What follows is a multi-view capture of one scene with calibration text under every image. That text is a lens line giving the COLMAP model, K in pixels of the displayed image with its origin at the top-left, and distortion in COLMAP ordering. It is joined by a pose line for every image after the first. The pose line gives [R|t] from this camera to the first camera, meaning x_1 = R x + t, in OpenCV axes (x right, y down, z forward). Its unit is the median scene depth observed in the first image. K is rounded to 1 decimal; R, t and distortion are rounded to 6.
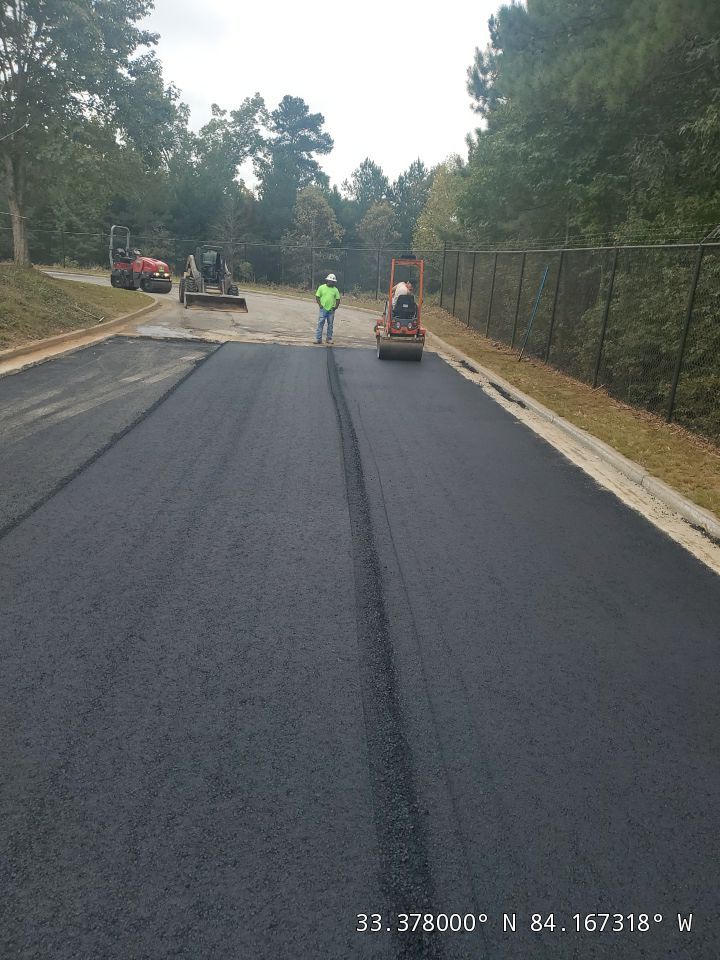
lens RADIAL K [[744.9, 0, 360.0], [0, 744.9, 480.0], [0, 0, 1]] dist [-0.002315, -0.001208]
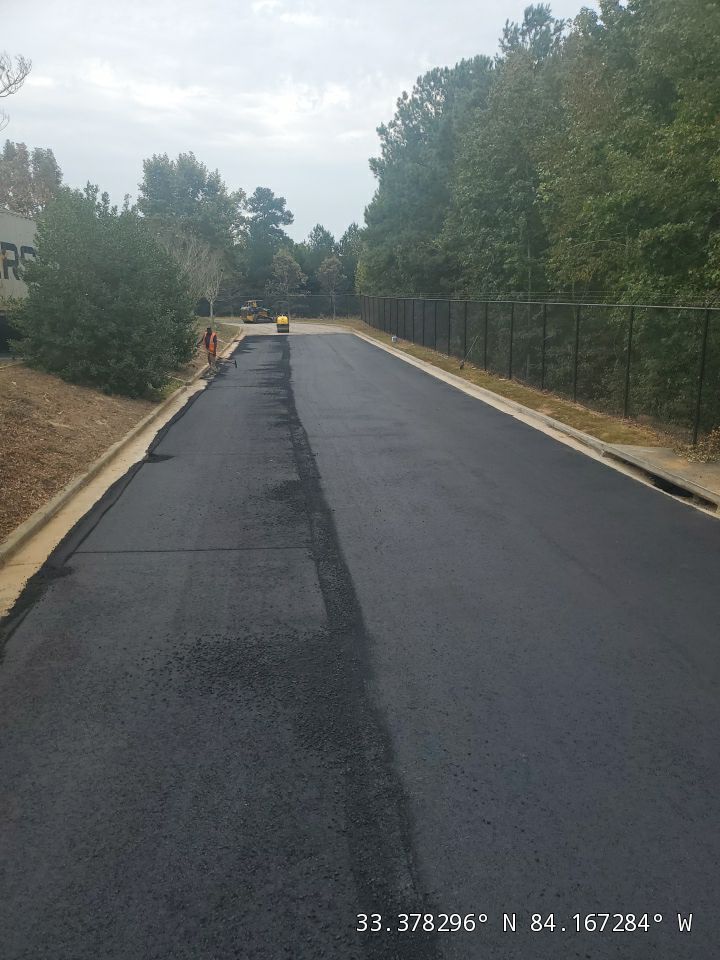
lens RADIAL K [[777.0, 0, 360.0], [0, 777.0, 480.0], [0, 0, 1]] dist [-0.000054, 0.004254]
pose [[0.994726, -0.097285, 0.032492, -0.006727], [0.098553, 0.994328, -0.039991, 0.124592], [-0.028417, 0.042982, 0.998672, -0.480573]]
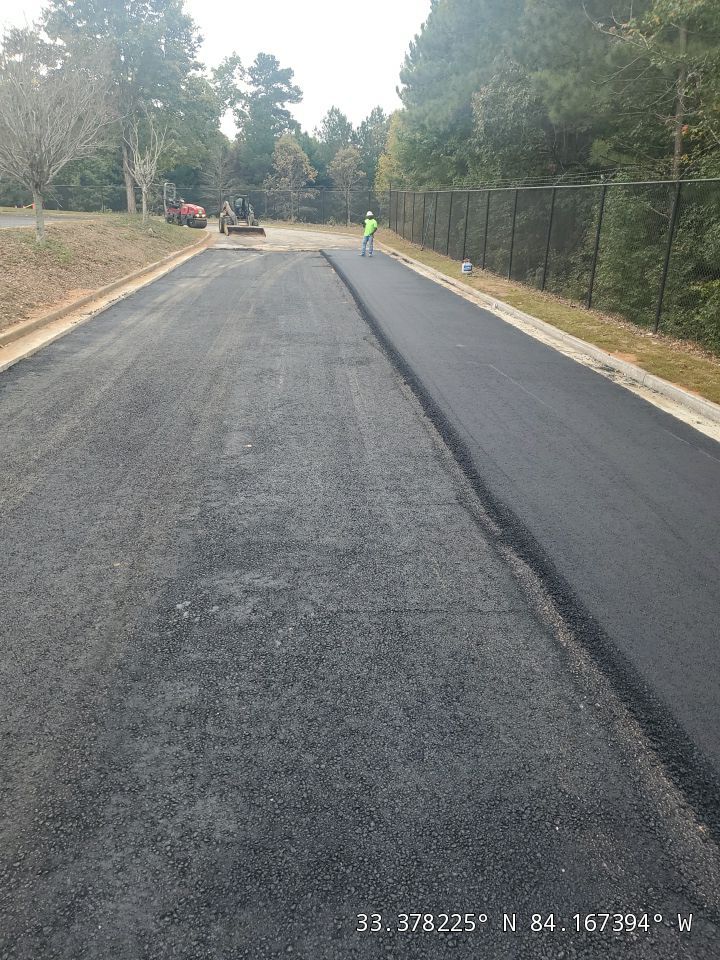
lens RADIAL K [[757.6, 0, 360.0], [0, 757.6, 480.0], [0, 0, 1]] dist [0.001312, 0.001133]
pose [[0.998393, -0.052484, 0.021361, -0.004372], [0.050783, 0.995993, 0.073611, 0.059550], [-0.025138, -0.072408, 0.997058, -0.213213]]
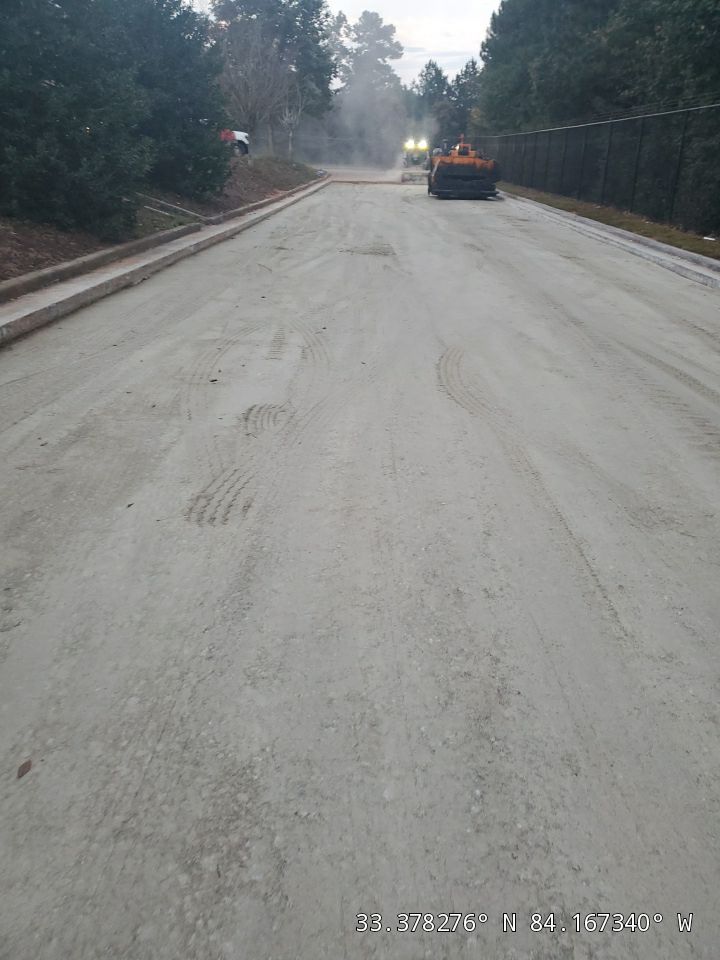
lens RADIAL K [[763.9, 0, 371.4], [0, 763.9, 482.7], [0, 0, 1]] dist [-0.000347, 0.009886]
pose [[0.996958, -0.018159, -0.075796, -0.005187], [0.027328, 0.992184, 0.121756, 0.110405], [0.072993, -0.123457, 0.989662, -0.362789]]
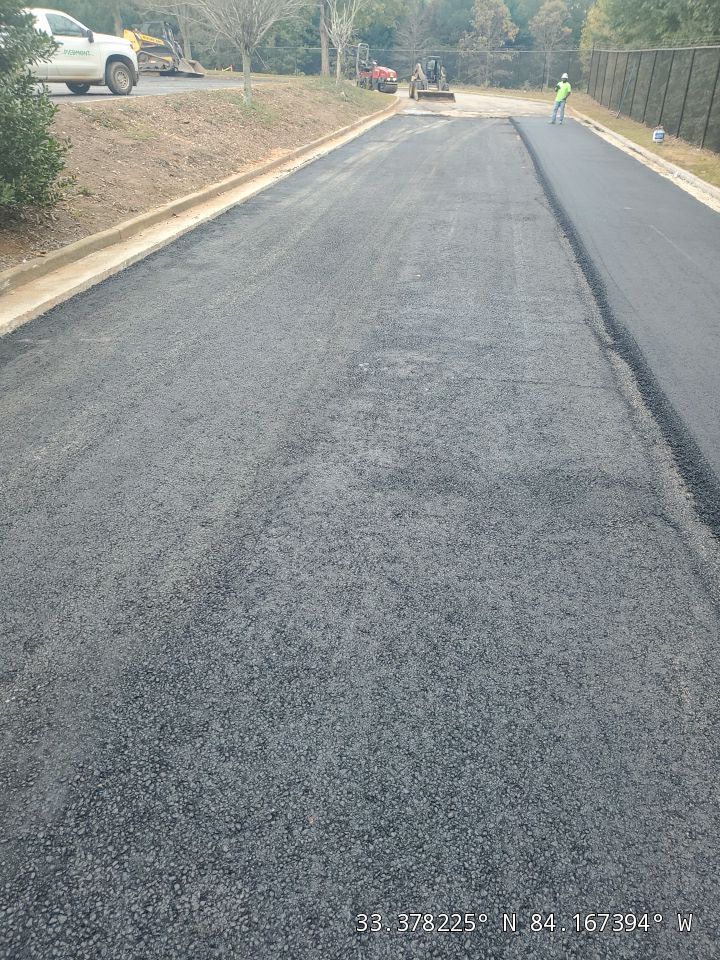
lens RADIAL K [[746.4, 0, 365.3], [0, 746.4, 500.5], [0, 0, 1]] dist [-0.001913, 0.004972]
pose [[0.981398, 0.054473, -0.184095, -0.001382], [-0.008259, 0.969993, 0.242993, 0.066846], [0.191807, -0.236952, 0.952399, -0.234878]]
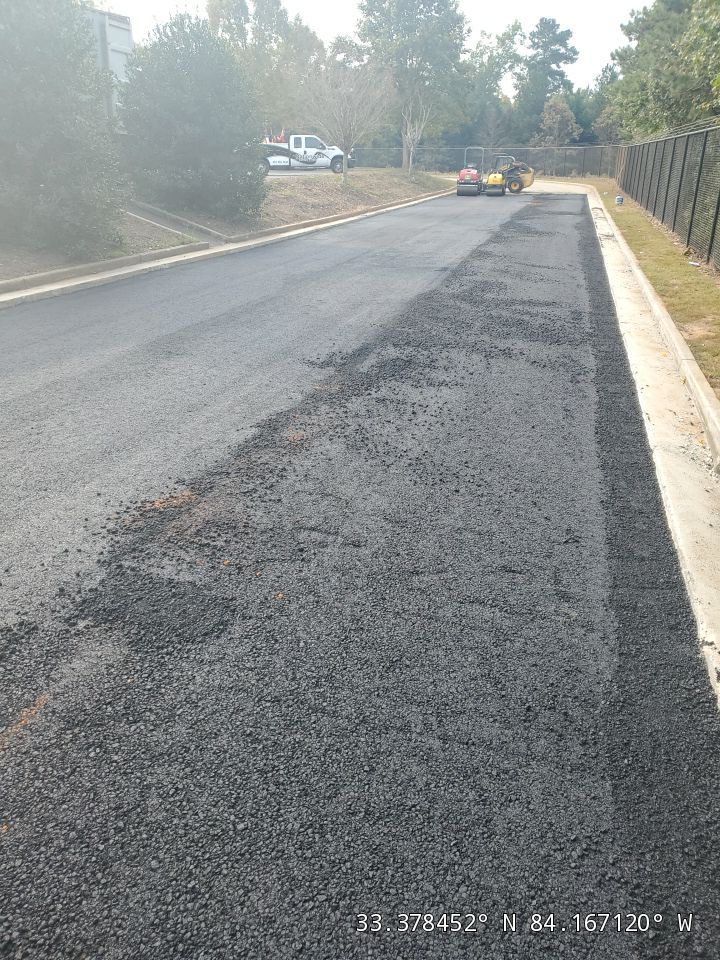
lens RADIAL K [[746.4, 0, 365.3], [0, 746.4, 500.5], [0, 0, 1]] dist [-0.001913, 0.004972]
pose [[0.951933, 0.067425, -0.298792, 0.047541], [-0.025213, 0.989410, 0.142941, 0.110149], [0.305266, -0.128537, 0.943552, -0.368319]]
